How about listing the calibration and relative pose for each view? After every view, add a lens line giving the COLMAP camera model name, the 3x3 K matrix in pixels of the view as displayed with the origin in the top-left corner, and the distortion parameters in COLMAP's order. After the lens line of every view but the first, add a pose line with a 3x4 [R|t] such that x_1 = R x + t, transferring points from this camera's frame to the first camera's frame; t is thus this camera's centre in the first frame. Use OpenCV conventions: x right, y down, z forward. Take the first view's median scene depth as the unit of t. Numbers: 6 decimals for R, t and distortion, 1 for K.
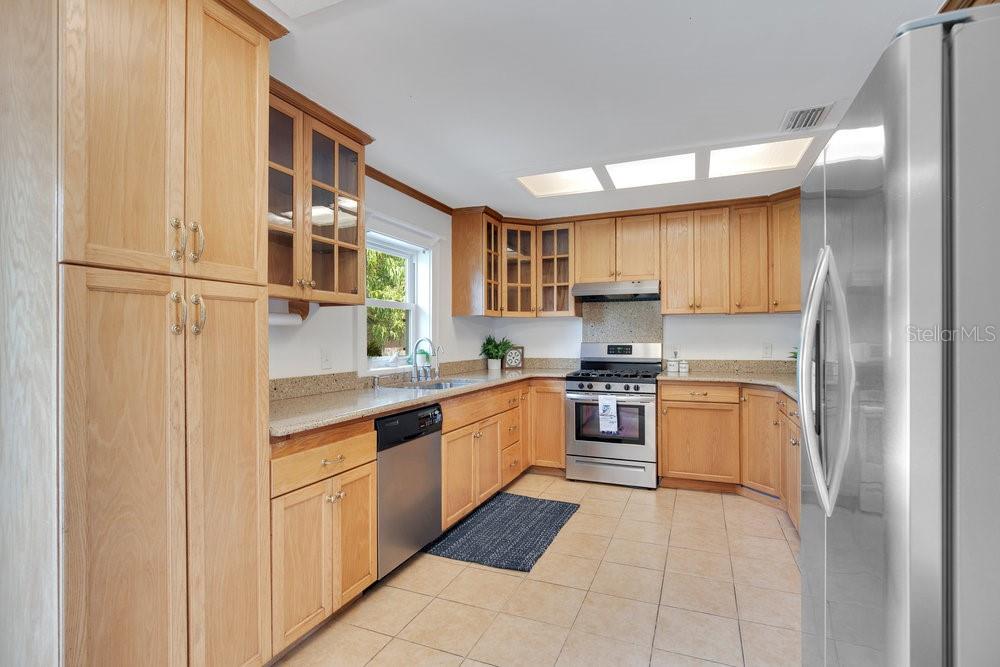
lens RADIAL K [[495.6, 0, 500.0], [0, 495.6, 333.5], [0, 0, 1]] dist [-0.015014, 0.000580]
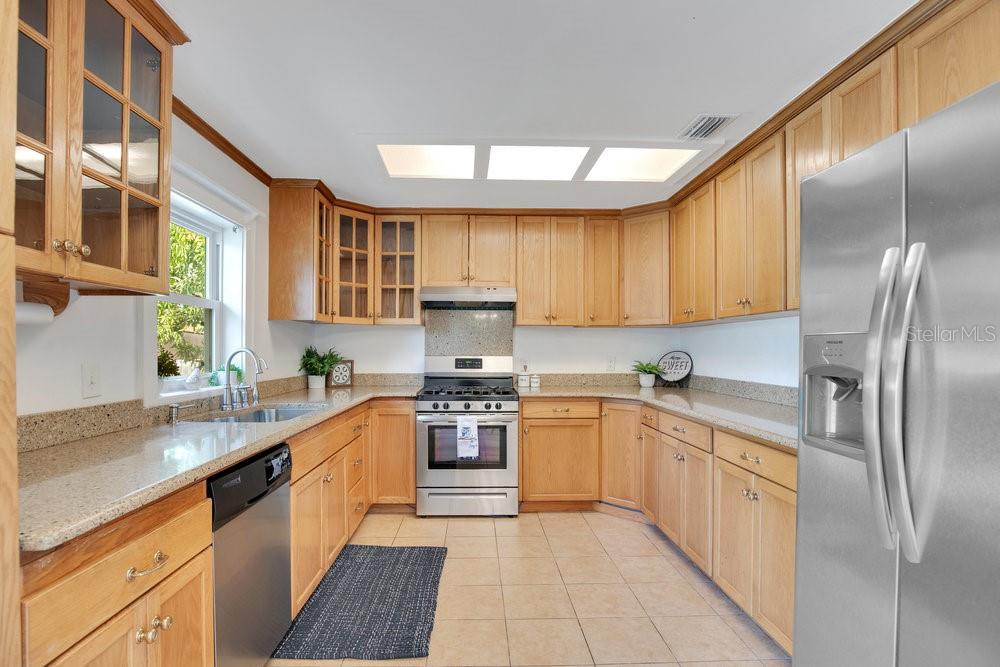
lens RADIAL K [[505.9, 0, 497.3], [0, 505.9, 352.7], [0, 0, 1]] dist [-0.032042, 0.001814]
pose [[0.908502, 0.004969, 0.417851, -0.109501], [-0.010593, 0.999882, 0.011140, 0.002782], [-0.417746, -0.014547, 0.908447, 0.169890]]
